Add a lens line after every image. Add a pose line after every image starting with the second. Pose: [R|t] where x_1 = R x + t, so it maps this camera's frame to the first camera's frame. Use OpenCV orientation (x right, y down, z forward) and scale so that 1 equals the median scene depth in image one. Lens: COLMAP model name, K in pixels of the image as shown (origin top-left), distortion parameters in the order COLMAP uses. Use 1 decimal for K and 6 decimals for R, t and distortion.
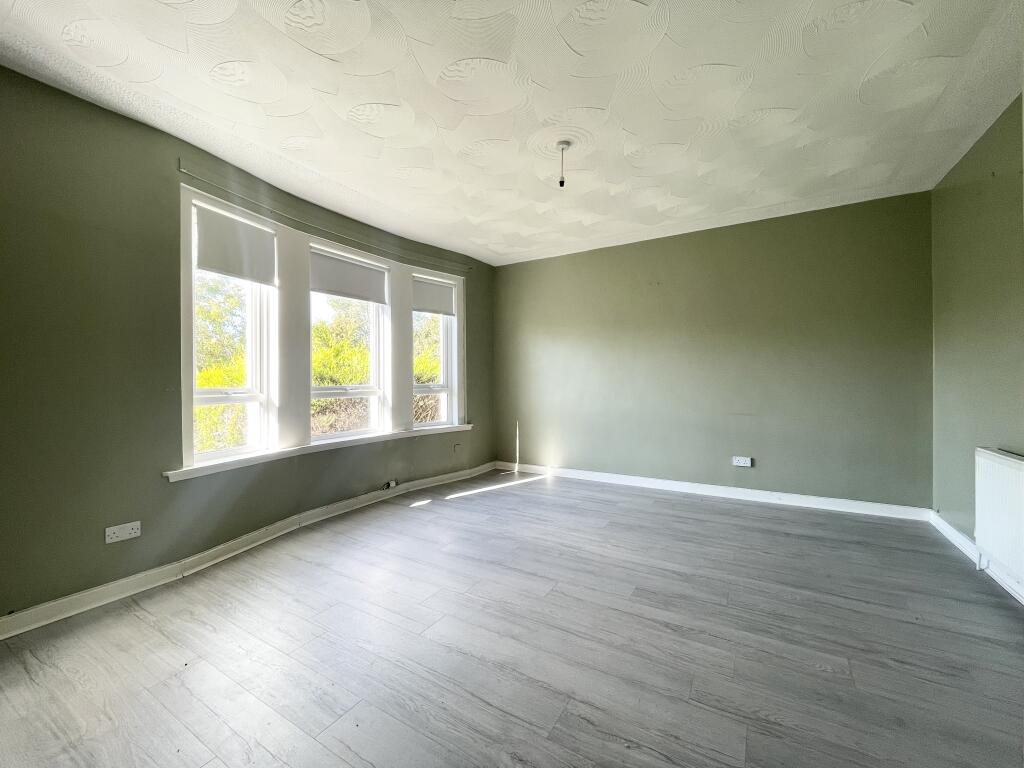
lens RADIAL K [[417.0, 0, 511.1], [0, 417.0, 381.2], [0, 0, 1]] dist [-0.000883, -0.000085]
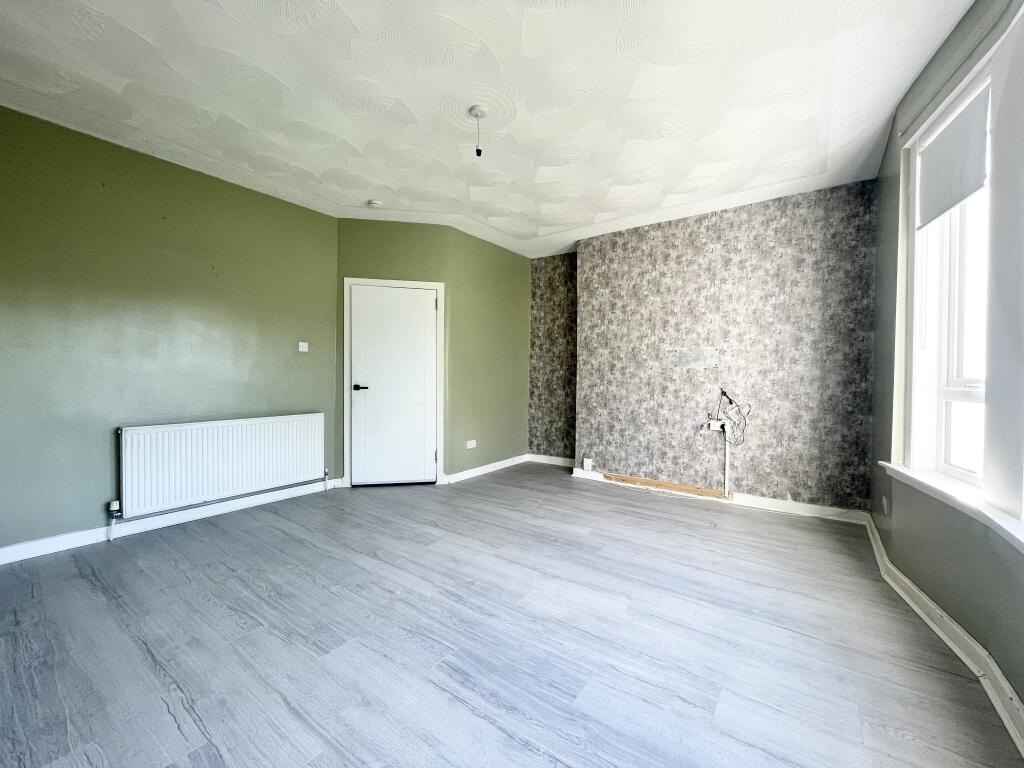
lens RADIAL K [[417.0, 0, 511.1], [0, 417.0, 381.2], [0, 0, 1]] dist [-0.000883, -0.000085]
pose [[-0.996373, -0.002897, 0.085046, -0.025349], [-0.001268, 0.999815, 0.019200, 0.009319], [-0.085085, 0.019022, -0.996192, 1.804335]]
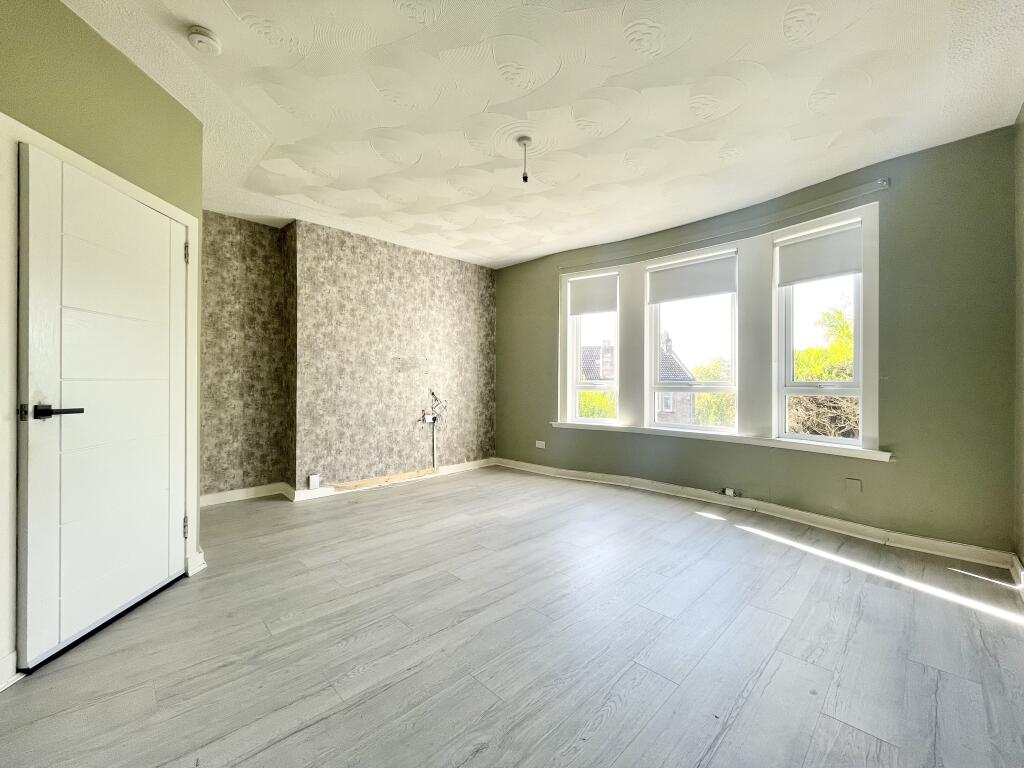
lens RADIAL K [[417.0, 0, 511.1], [0, 417.0, 381.2], [0, 0, 1]] dist [-0.000883, -0.000085]
pose [[-0.245600, 0.002746, -0.969367, 1.047736], [-0.006359, 0.999970, 0.004444, 0.011742], [0.969350, 0.007255, -0.245575, 1.148634]]
